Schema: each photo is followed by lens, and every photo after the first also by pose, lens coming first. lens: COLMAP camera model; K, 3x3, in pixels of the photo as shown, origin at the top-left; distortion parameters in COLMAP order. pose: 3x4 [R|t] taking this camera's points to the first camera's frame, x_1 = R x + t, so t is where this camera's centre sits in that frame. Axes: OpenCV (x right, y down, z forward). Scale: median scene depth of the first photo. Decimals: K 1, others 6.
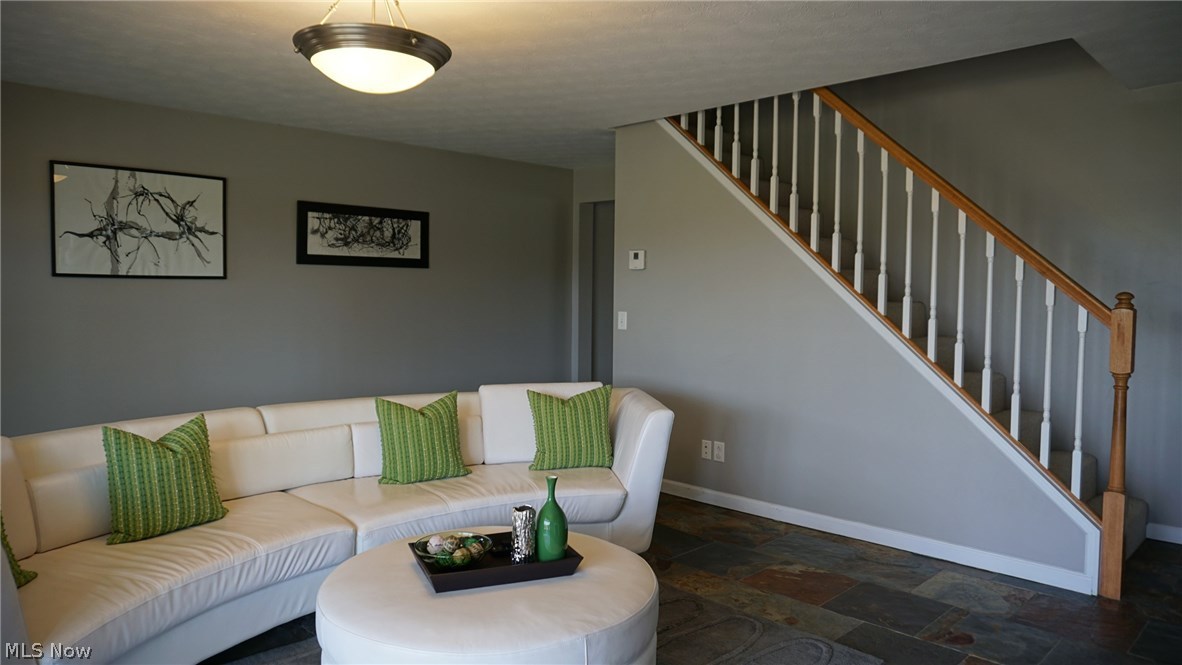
lens RADIAL K [[799.6, 0, 593.1], [0, 799.6, 326.0], [0, 0, 1]] dist [-0.046434, 0.035016]
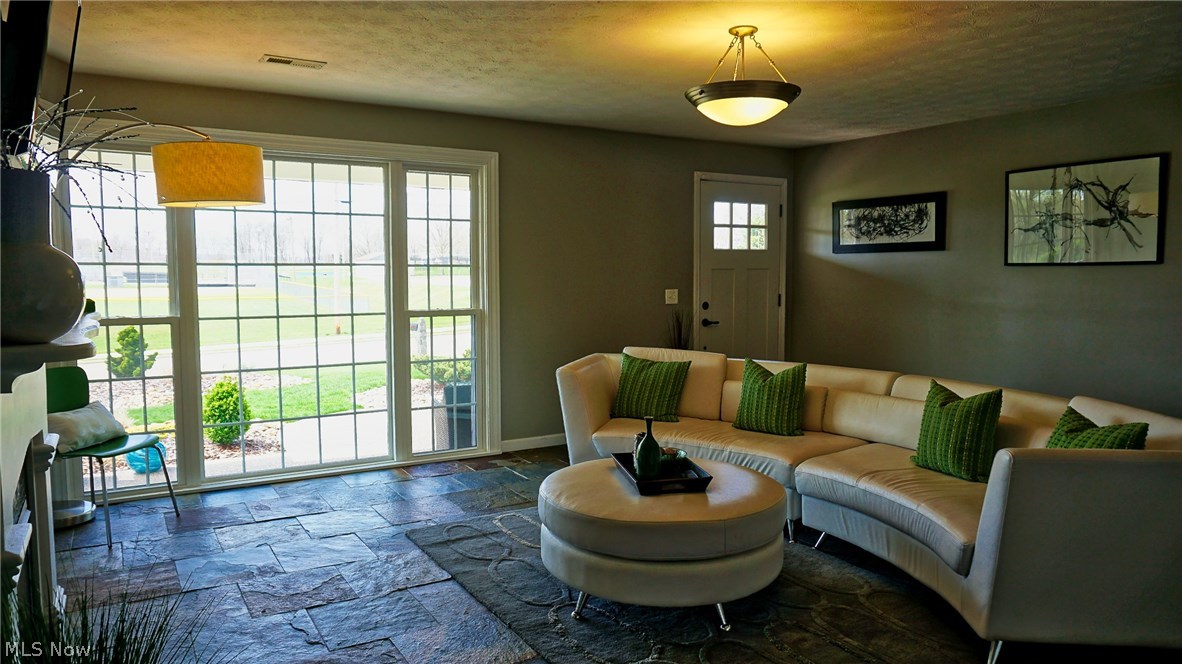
lens RADIAL K [[799.6, 0, 592.0], [0, 799.6, 335.6], [0, 0, 1]] dist [-0.046434, 0.035016]
pose [[-0.227803, 0.061588, -0.971757, 0.636346], [-0.040580, 0.996530, 0.072671, -0.017129], [0.972861, 0.055989, -0.224514, 0.622720]]
